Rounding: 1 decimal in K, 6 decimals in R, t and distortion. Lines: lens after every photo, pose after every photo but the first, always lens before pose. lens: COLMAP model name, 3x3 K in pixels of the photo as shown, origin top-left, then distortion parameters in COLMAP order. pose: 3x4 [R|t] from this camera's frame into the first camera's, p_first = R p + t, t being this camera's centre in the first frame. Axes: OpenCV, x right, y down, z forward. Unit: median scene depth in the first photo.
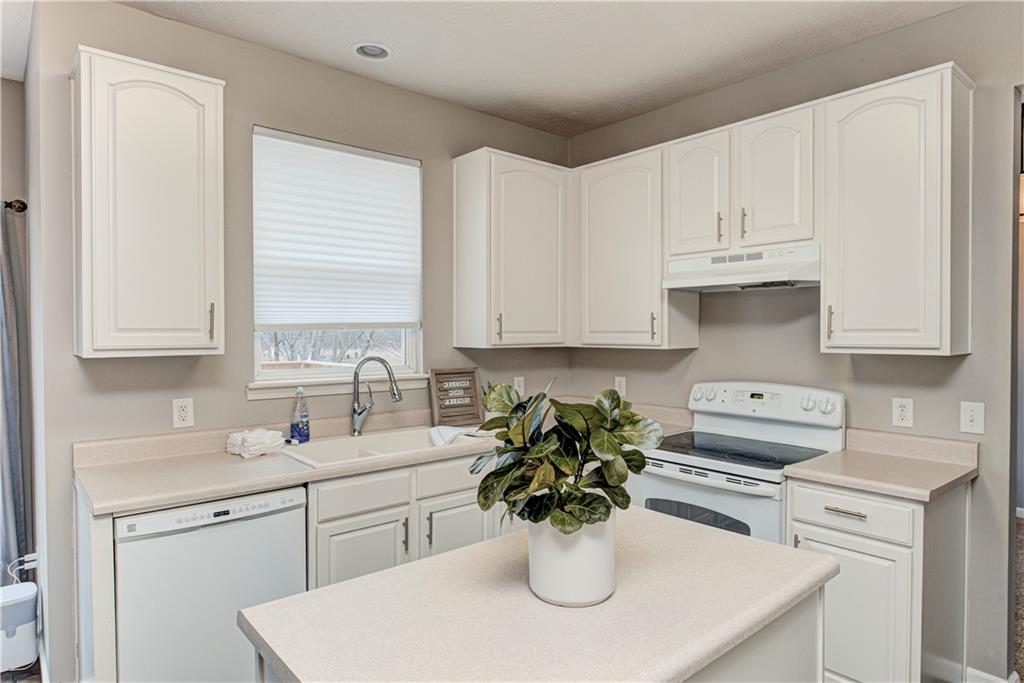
lens RADIAL K [[607.0, 0, 507.2], [0, 607.0, 337.4], [0, 0, 1]] dist [-0.005126, -0.000566]
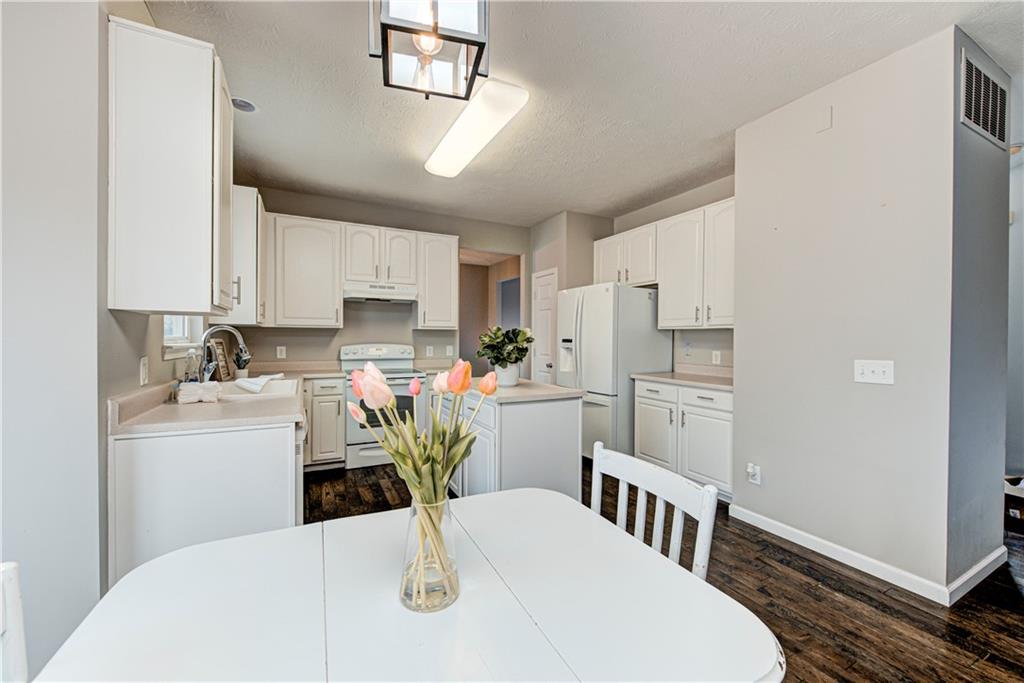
lens RADIAL K [[401.6, 0, 510.4], [0, 401.6, 343.7], [0, 0, 1]] dist [-0.001973, -0.001300]
pose [[0.233804, -0.011792, 0.972212, -0.912043], [0.004853, 0.999928, 0.010961, 0.061464], [-0.972272, 0.002156, 0.233844, 0.182542]]
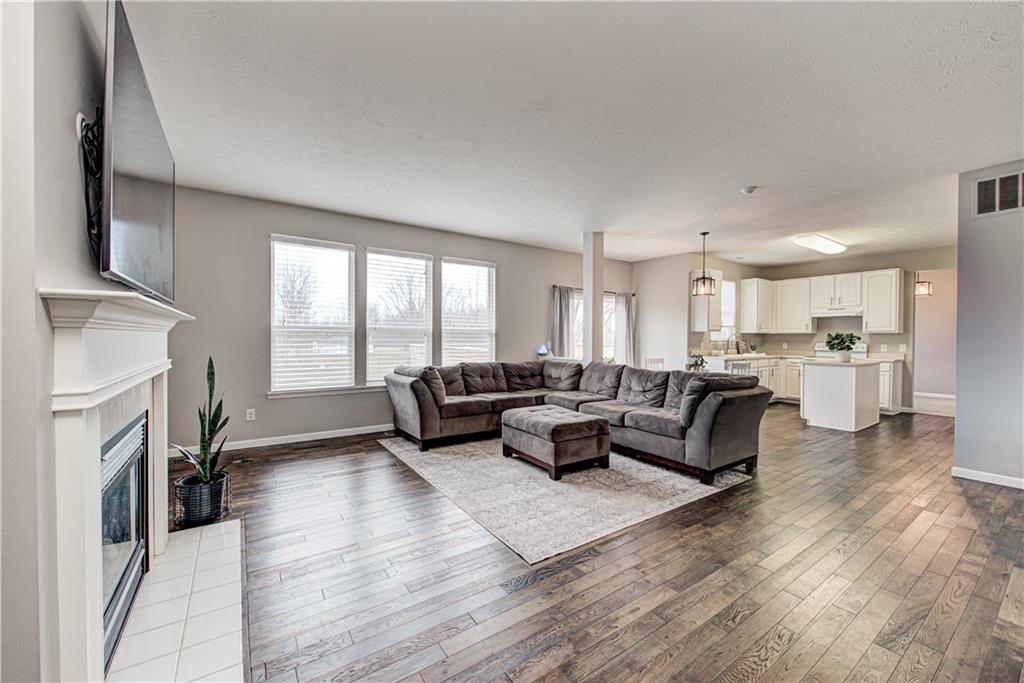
lens RADIAL K [[401.6, 0, 515.1], [0, 401.6, 342.6], [0, 0, 1]] dist [-0.001973, -0.001300]
pose [[0.995299, 0.009627, -0.096365, -1.345073], [-0.009471, 0.999953, 0.002084, 0.091690], [0.096381, -0.001161, 0.995344, -1.658889]]
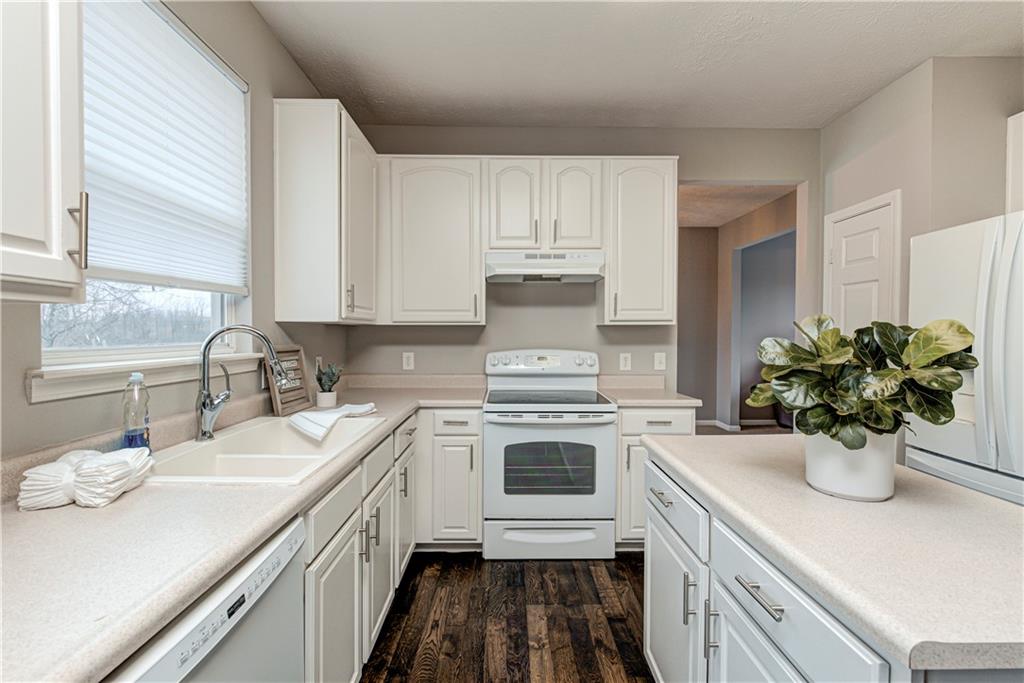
lens RADIAL K [[446.3, 0, 512.3], [0, 446.3, 341.4], [0, 0, 1]] dist [0.000567, 0.000110]
pose [[0.637420, -0.013348, 0.770401, -0.418576], [0.006818, 0.999909, 0.011683, 0.044962], [-0.770486, -0.002194, 0.637453, 0.400581]]
